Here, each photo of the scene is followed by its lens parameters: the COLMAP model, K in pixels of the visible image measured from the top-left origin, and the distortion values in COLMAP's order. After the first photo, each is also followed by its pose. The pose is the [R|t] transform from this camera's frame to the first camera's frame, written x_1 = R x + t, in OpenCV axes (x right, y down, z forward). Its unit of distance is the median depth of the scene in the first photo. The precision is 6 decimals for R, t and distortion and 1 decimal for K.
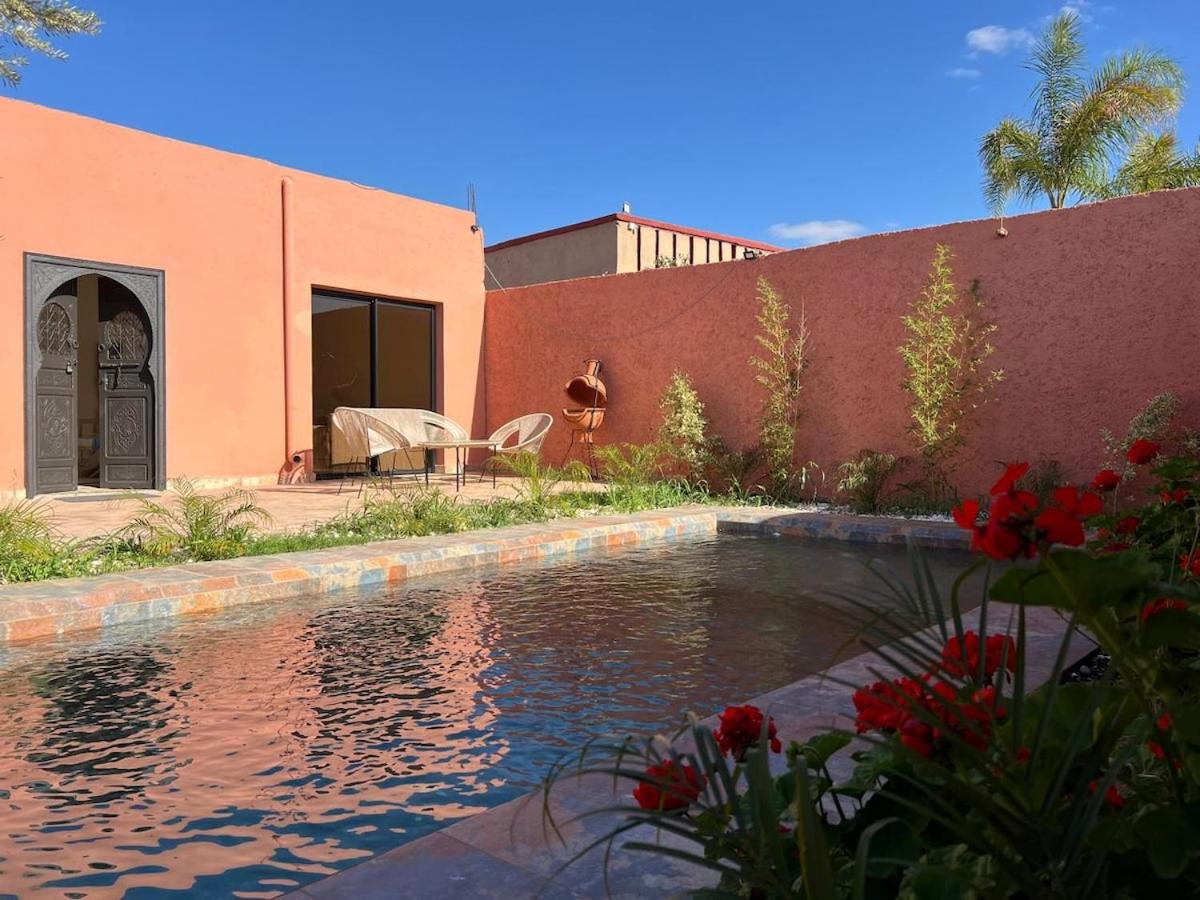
lens RADIAL K [[889.2, 0, 608.1], [0, 889.2, 457.7], [0, 0, 1]] dist [0.058575, -0.061216]
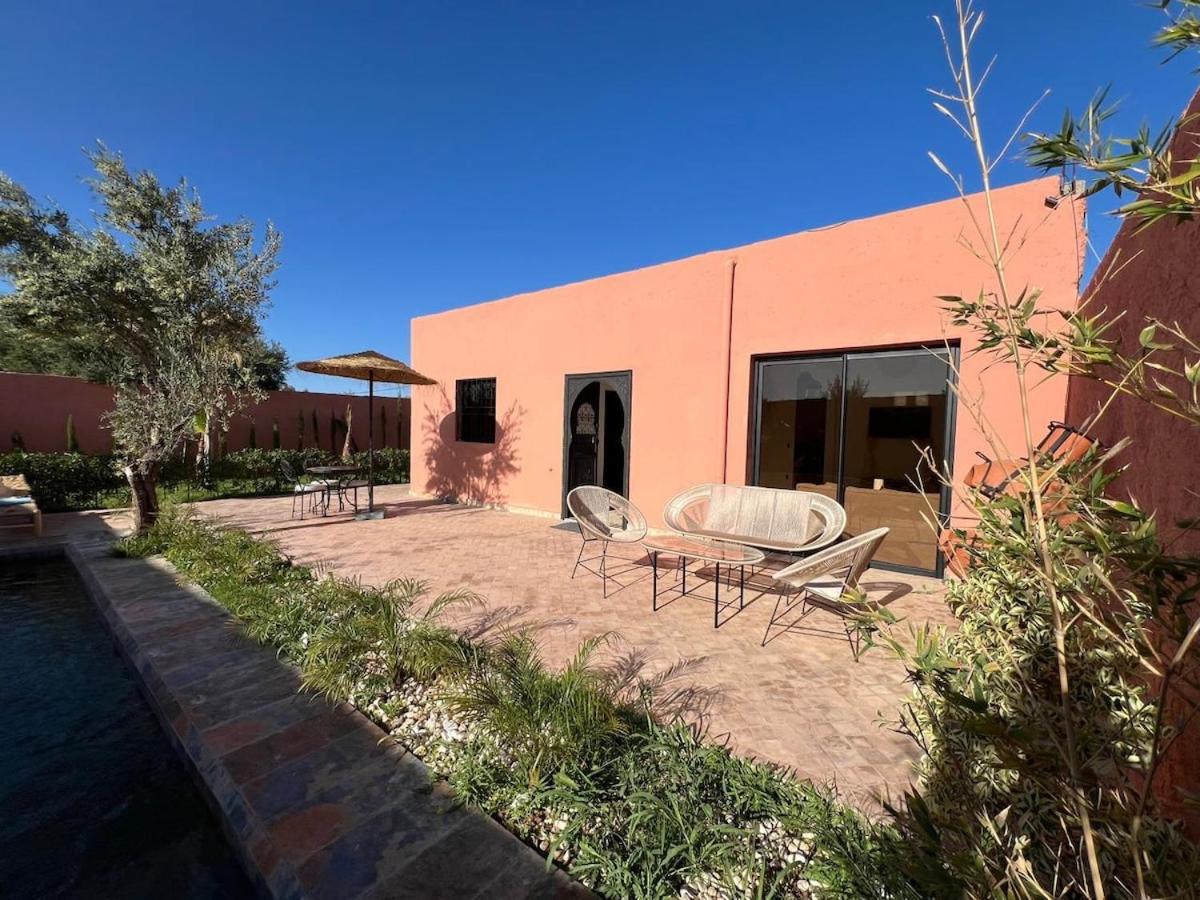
lens RADIAL K [[475.8, 0, 597.9], [0, 475.8, 455.9], [0, 0, 1]] dist [-0.003571, 0.000253]
pose [[0.039056, 0.058908, -0.997499, 0.219067], [-0.056295, 0.996805, 0.056662, -0.108984], [0.997650, 0.053942, 0.042247, 0.873798]]
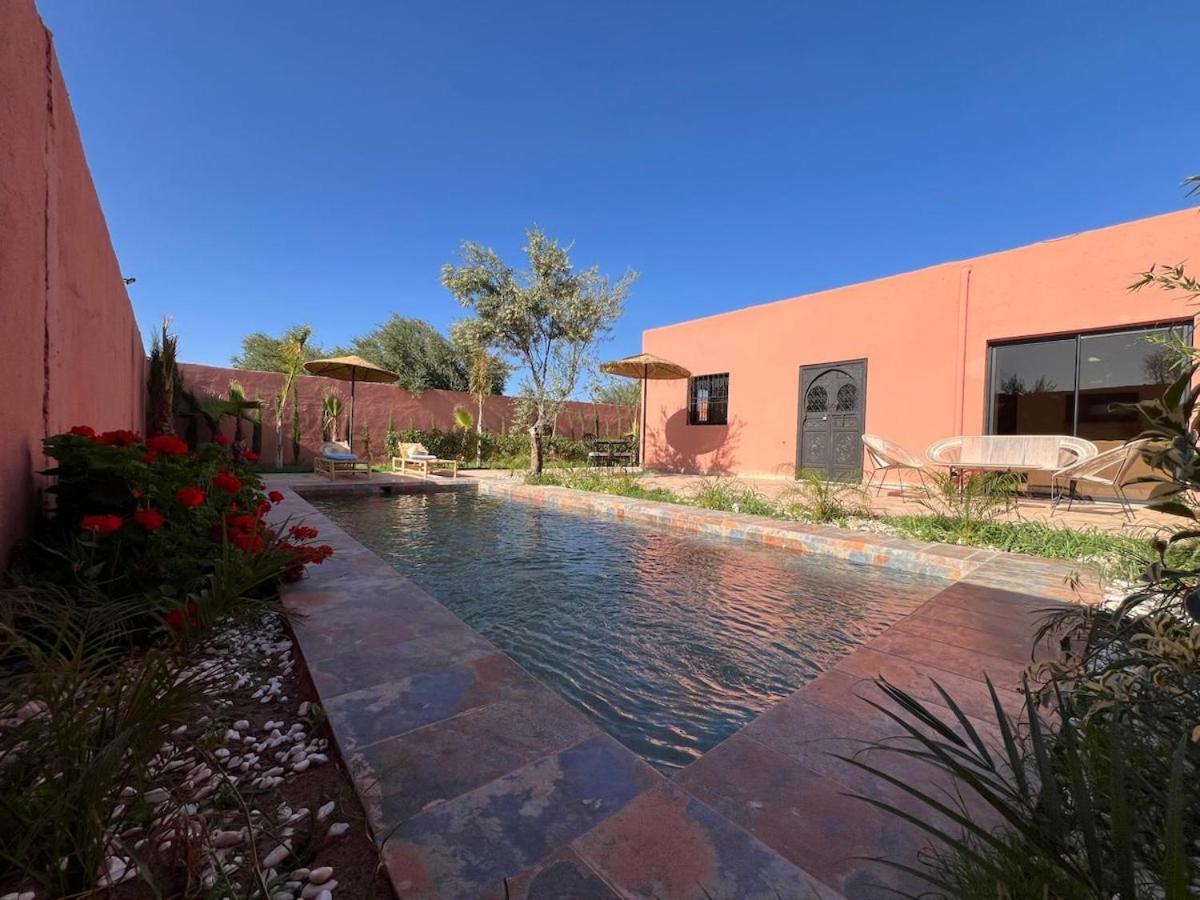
lens RADIAL K [[475.8, 0, 600.9], [0, 475.8, 456.8], [0, 0, 1]] dist [-0.003571, 0.000253]
pose [[-0.169404, 0.026920, -0.985179, 0.475947], [-0.055998, 0.997749, 0.036893, -0.021693], [0.983954, 0.061418, -0.167515, 0.622226]]
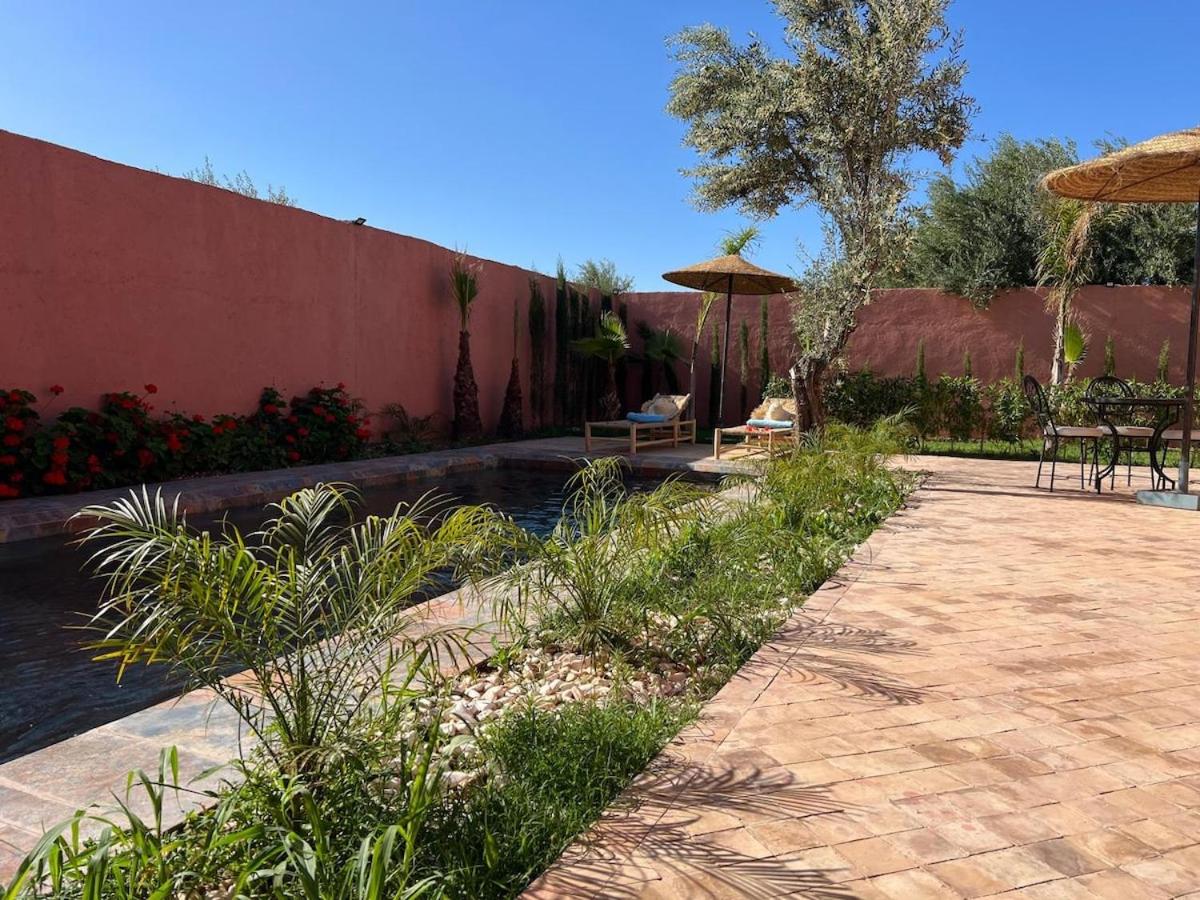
lens RADIAL K [[902.4, 0, 612.0], [0, 902.4, 446.4], [0, 0, 1]] dist [0.047527, -0.011737]
pose [[-0.958962, 0.004862, -0.283494, 0.018182], [-0.027733, 0.993451, 0.110847, -0.049190], [0.282176, 0.114160, -0.952546, 1.056206]]
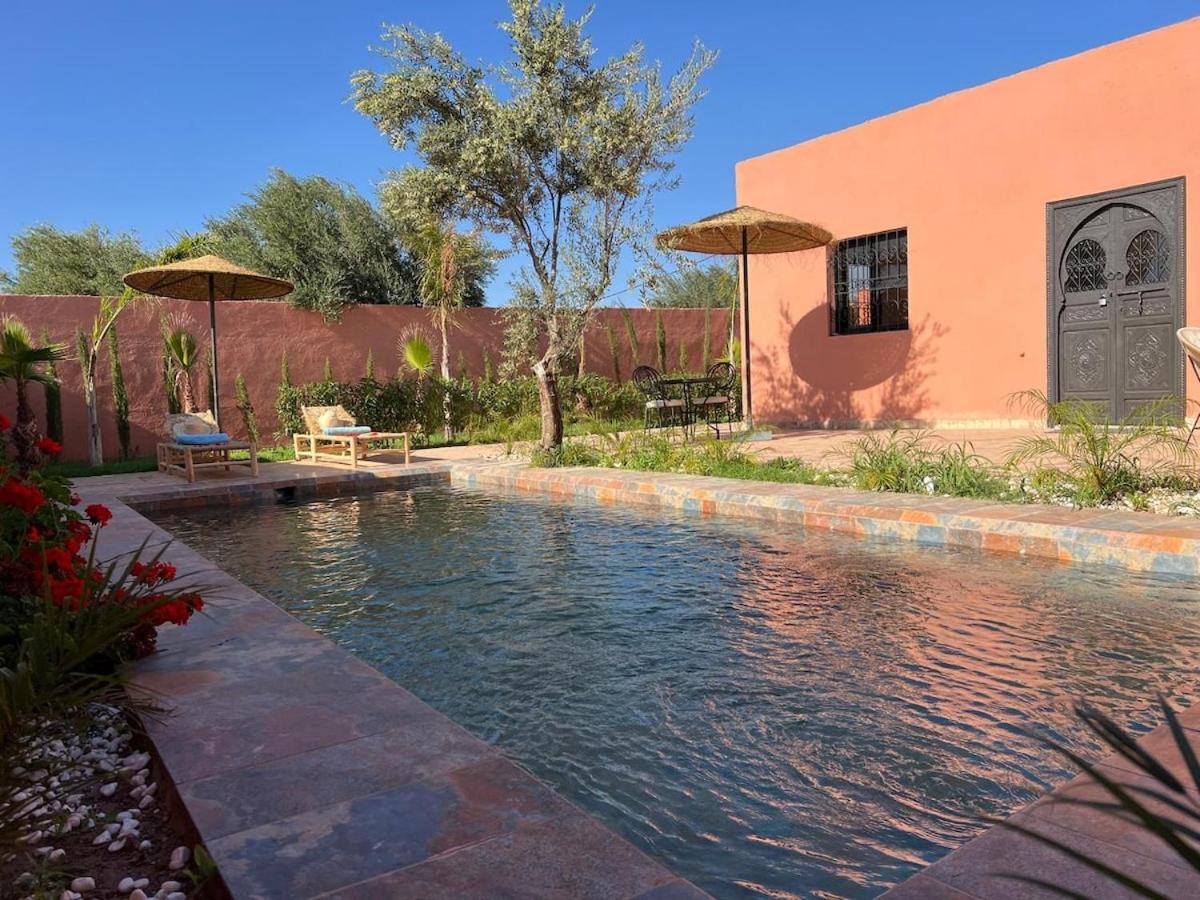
lens RADIAL K [[889.3, 0, 605.1], [0, 889.3, 443.6], [0, 0, 1]] dist [0.053764, -0.065059]
pose [[-0.242403, 0.077171, -0.967102, 0.484530], [0.015124, 0.997011, 0.075767, -0.021280], [0.970058, 0.003739, -0.242845, 0.628529]]
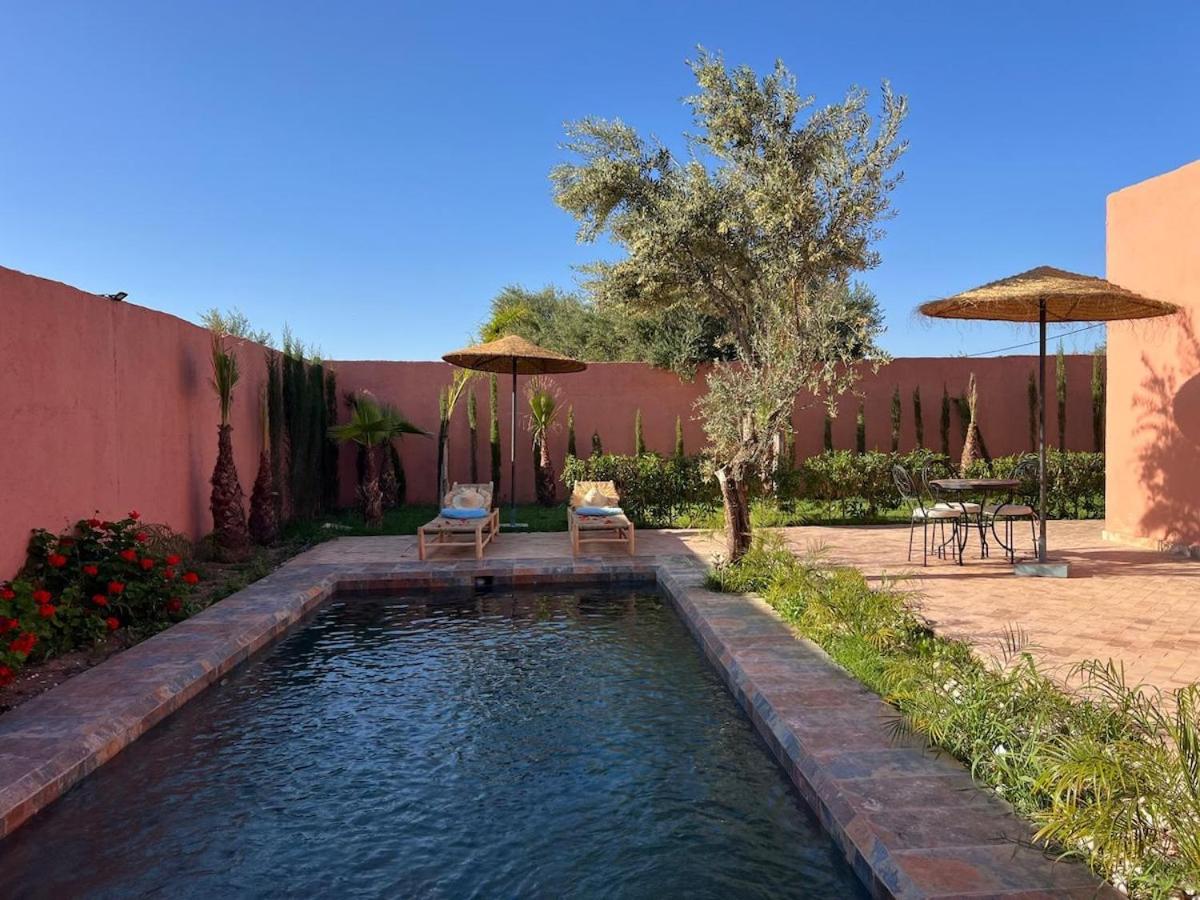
lens RADIAL K [[889.3, 0, 622.6], [0, 889.3, 440.5], [0, 0, 1]] dist [0.053764, -0.065059]
pose [[-0.708561, 0.029493, -0.705033, 0.249636], [-0.007097, 0.998778, 0.048913, -0.096514], [0.705614, 0.039661, -0.707485, 0.835129]]
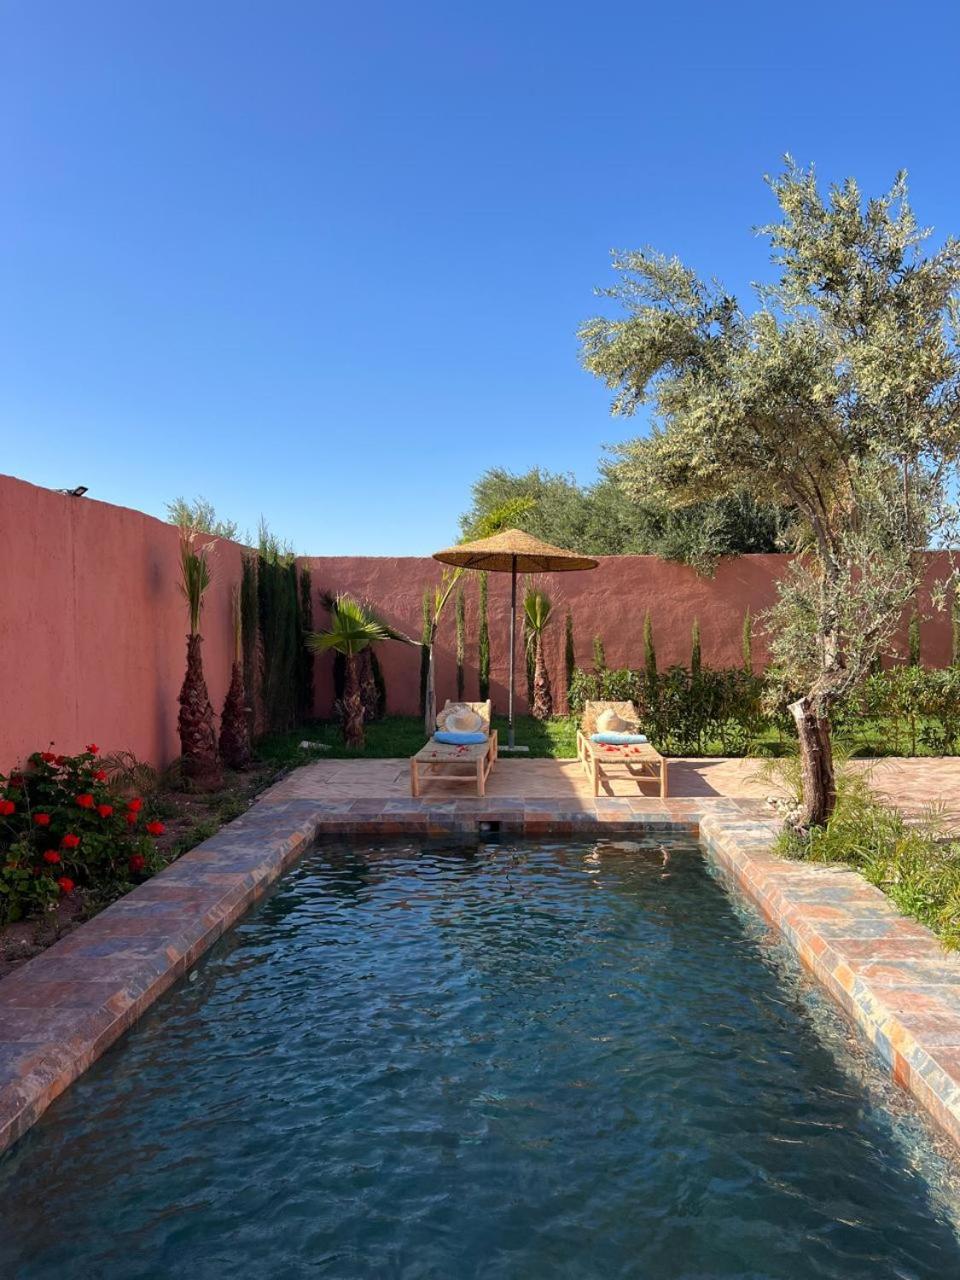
lens RADIAL K [[948.5, 0, 488.6], [0, 948.5, 638.5], [0, 0, 1]] dist [0.058575, -0.061216]
pose [[-0.785057, 0.029203, -0.618735, 0.211106], [-0.007106, 0.998398, 0.056139, -0.112714], [0.619383, 0.048469, -0.783591, 0.727306]]
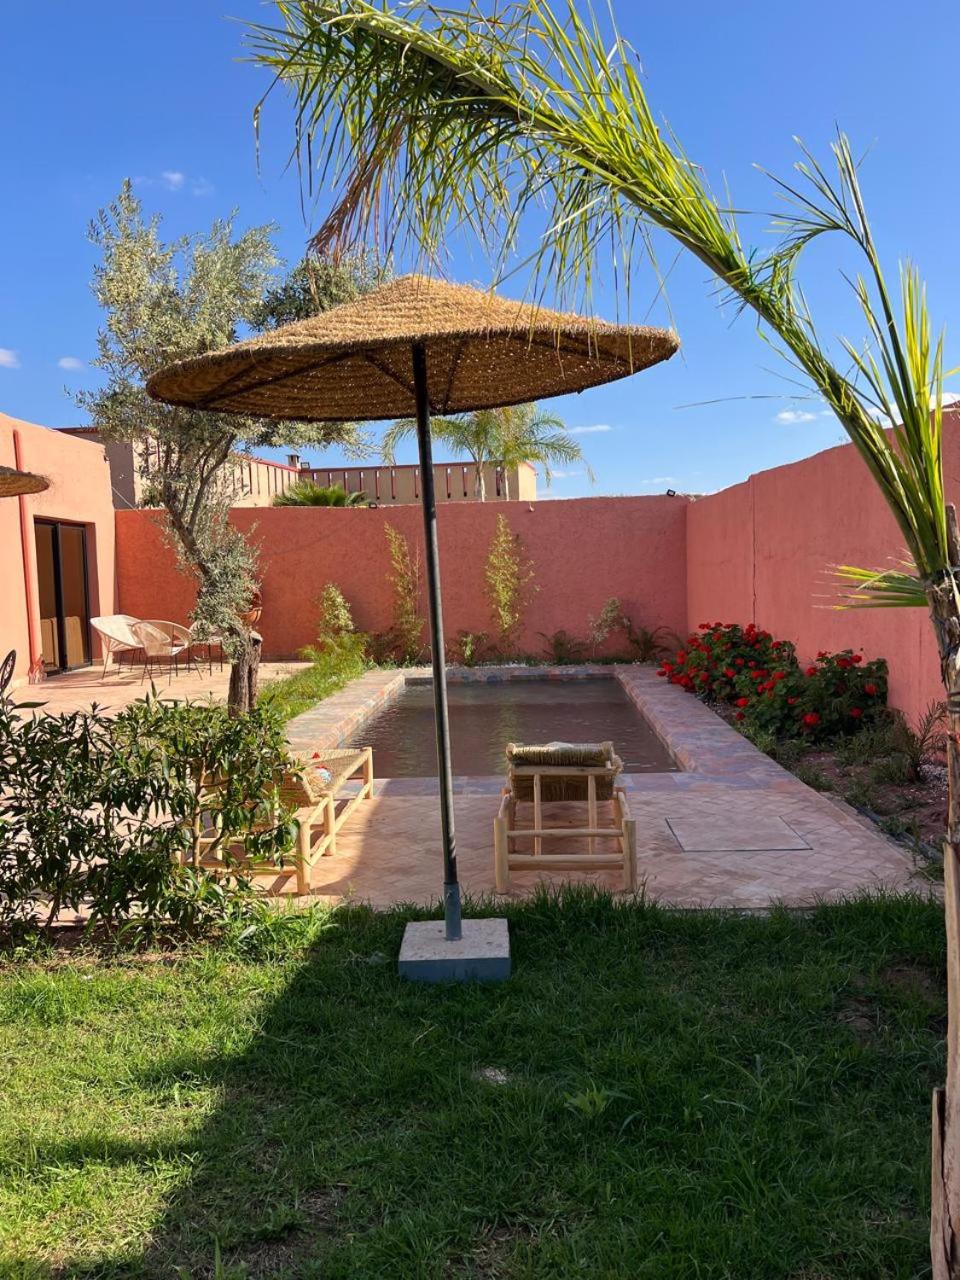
lens RADIAL K [[948.5, 0, 480.3], [0, 948.5, 634.0], [0, 0, 1]] dist [0.058575, -0.061216]
pose [[0.794805, -0.062701, 0.603617, -0.688073], [0.048762, 0.998030, 0.039464, -0.062080], [-0.604902, -0.001932, 0.796298, -0.412903]]
